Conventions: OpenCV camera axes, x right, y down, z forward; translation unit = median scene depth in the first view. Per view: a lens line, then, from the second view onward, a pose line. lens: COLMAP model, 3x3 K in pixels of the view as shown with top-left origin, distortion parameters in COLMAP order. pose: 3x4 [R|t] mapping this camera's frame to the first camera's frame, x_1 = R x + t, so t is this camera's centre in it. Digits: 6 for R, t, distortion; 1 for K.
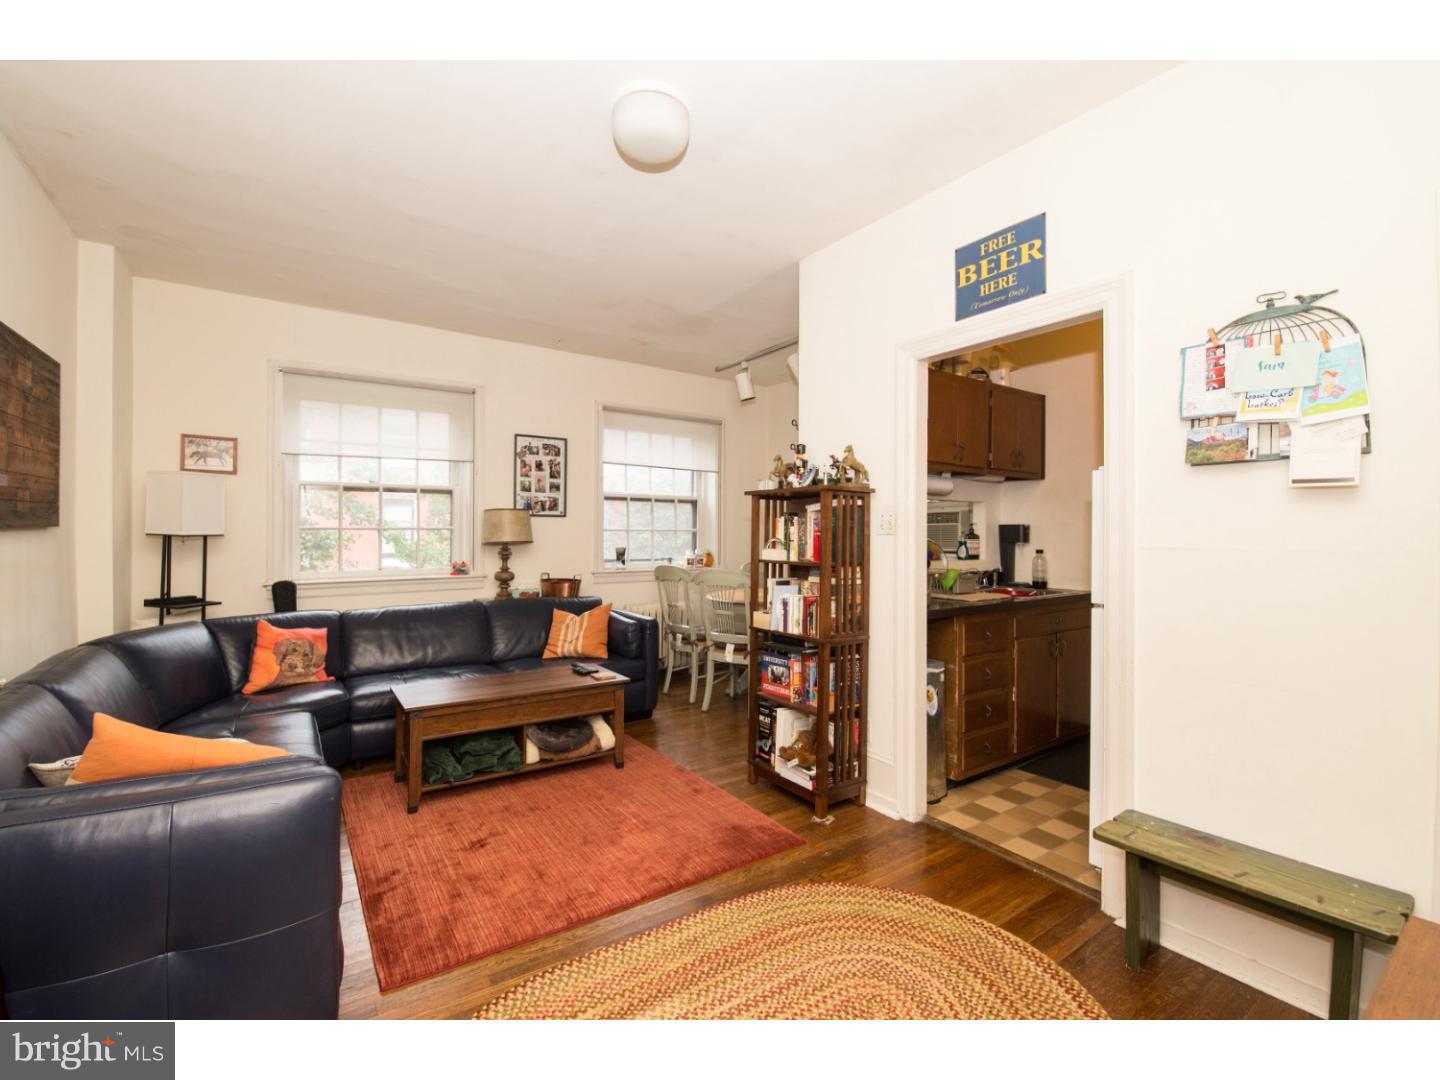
lens RADIAL K [[624.1, 0, 710.7], [0, 624.1, 532.9], [0, 0, 1]] dist [-0.000617, -0.011663]
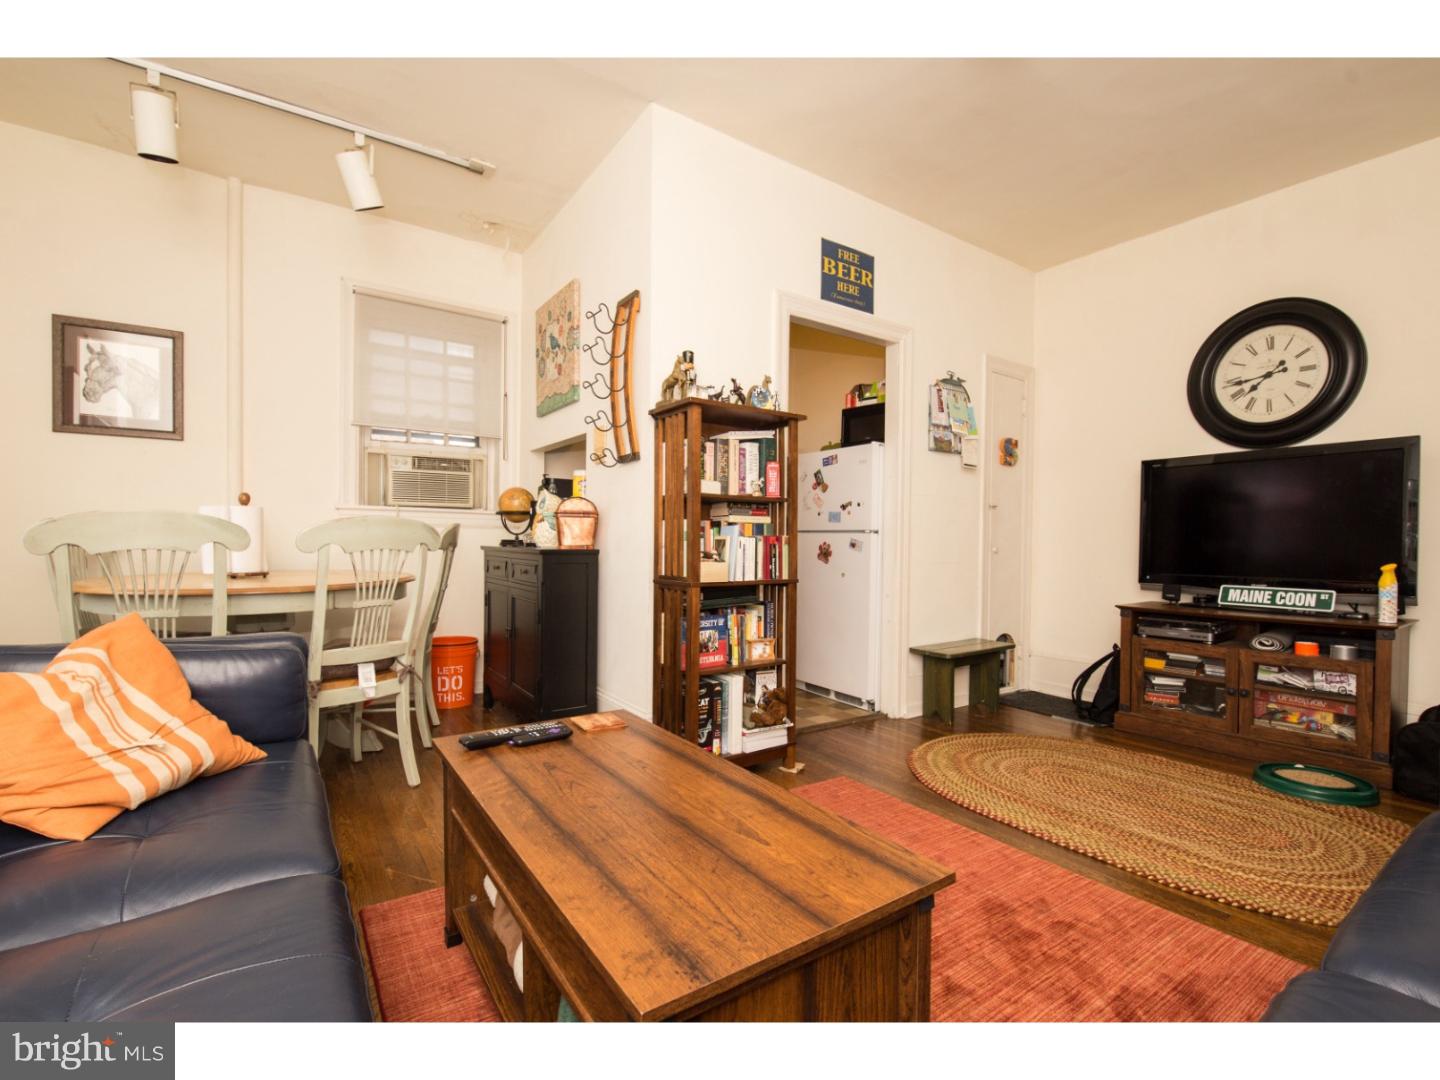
lens RADIAL K [[659.1, 0, 744.7], [0, 659.1, 548.0], [0, 0, 1]] dist [0.000167, 0.000011]
pose [[-0.021885, -0.019513, 0.999570, -0.894561], [-0.012955, 0.999731, 0.019233, 0.116016], [-0.999677, -0.012528, -0.022132, 1.204192]]
